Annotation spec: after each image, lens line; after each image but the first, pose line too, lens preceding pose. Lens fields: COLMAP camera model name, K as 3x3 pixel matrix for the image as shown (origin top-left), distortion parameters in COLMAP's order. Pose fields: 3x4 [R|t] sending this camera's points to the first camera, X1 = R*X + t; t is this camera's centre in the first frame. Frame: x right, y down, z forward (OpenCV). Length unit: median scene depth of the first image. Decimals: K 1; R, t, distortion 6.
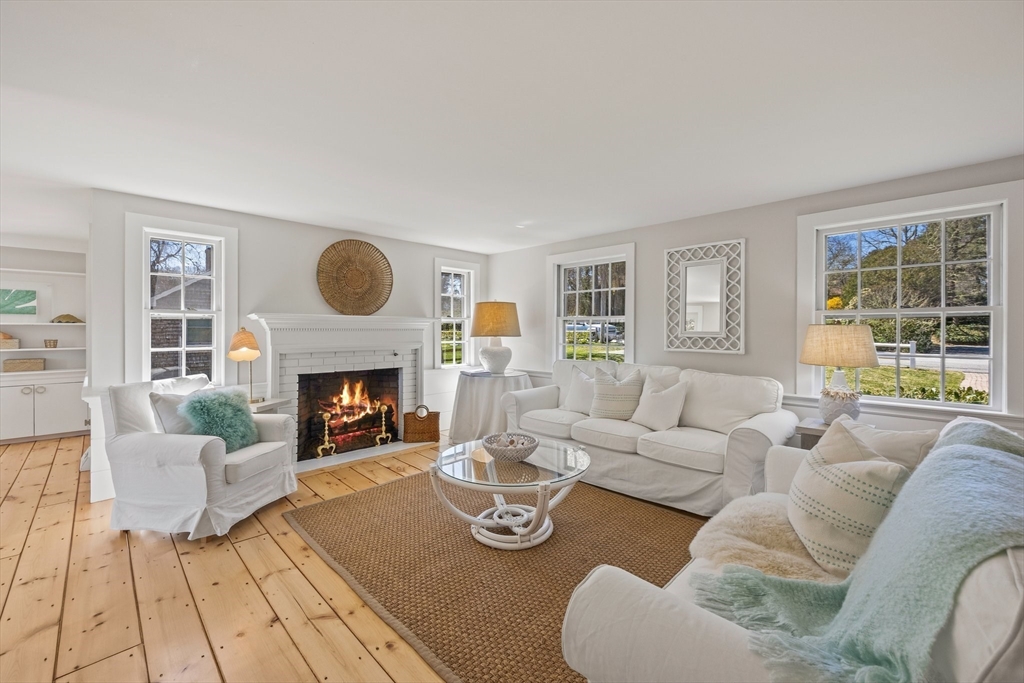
lens RADIAL K [[417.8, 0, 514.9], [0, 417.8, 331.1], [0, 0, 1]] dist [-0.000783, -0.000844]
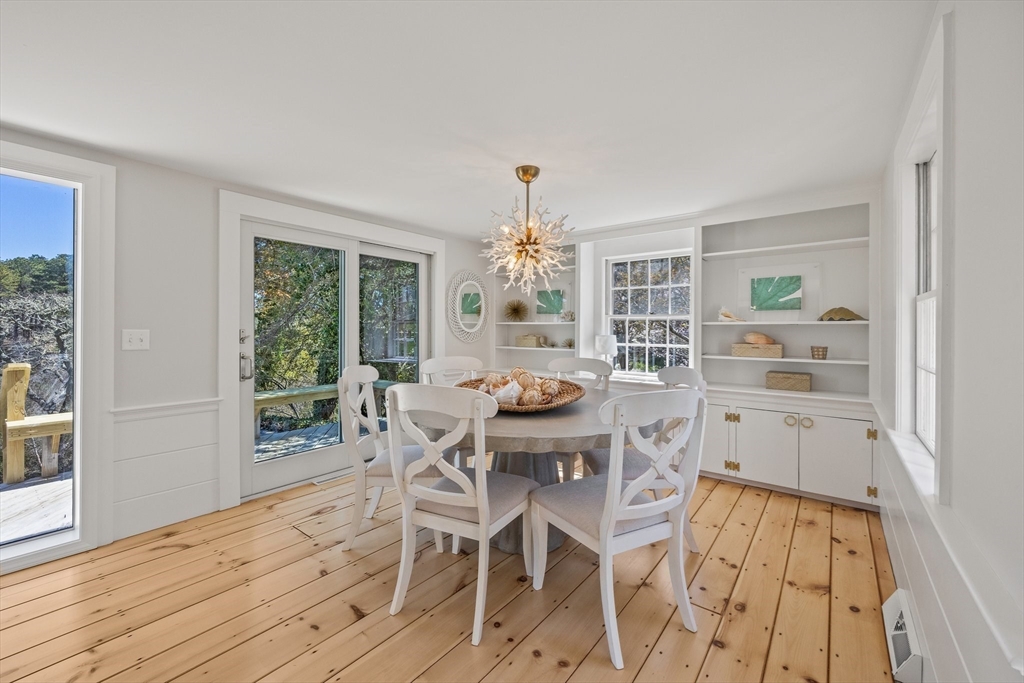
lens RADIAL K [[417.8, 0, 513.9], [0, 417.8, 326.6], [0, 0, 1]] dist [-0.000783, -0.000844]
pose [[0.114839, -0.008223, -0.993350, -0.551972], [-0.006254, 0.999940, -0.009000, -0.002528], [0.993364, 0.007246, 0.114780, 0.478224]]
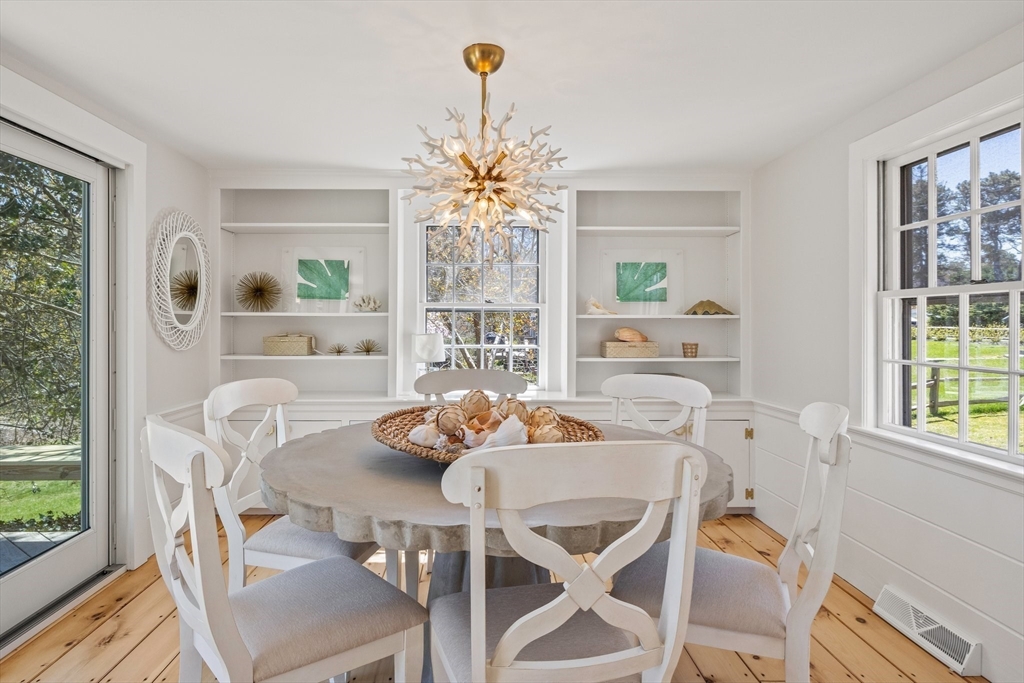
lens RADIAL K [[584.9, 0, 501.6], [0, 584.9, 317.8], [0, 0, 1]] dist [-0.004974, 0.003024]
pose [[0.719211, -0.010031, -0.694719, -0.786746], [-0.000986, 0.999880, -0.015457, -0.002748], [0.694791, 0.011801, 0.719115, 0.231550]]
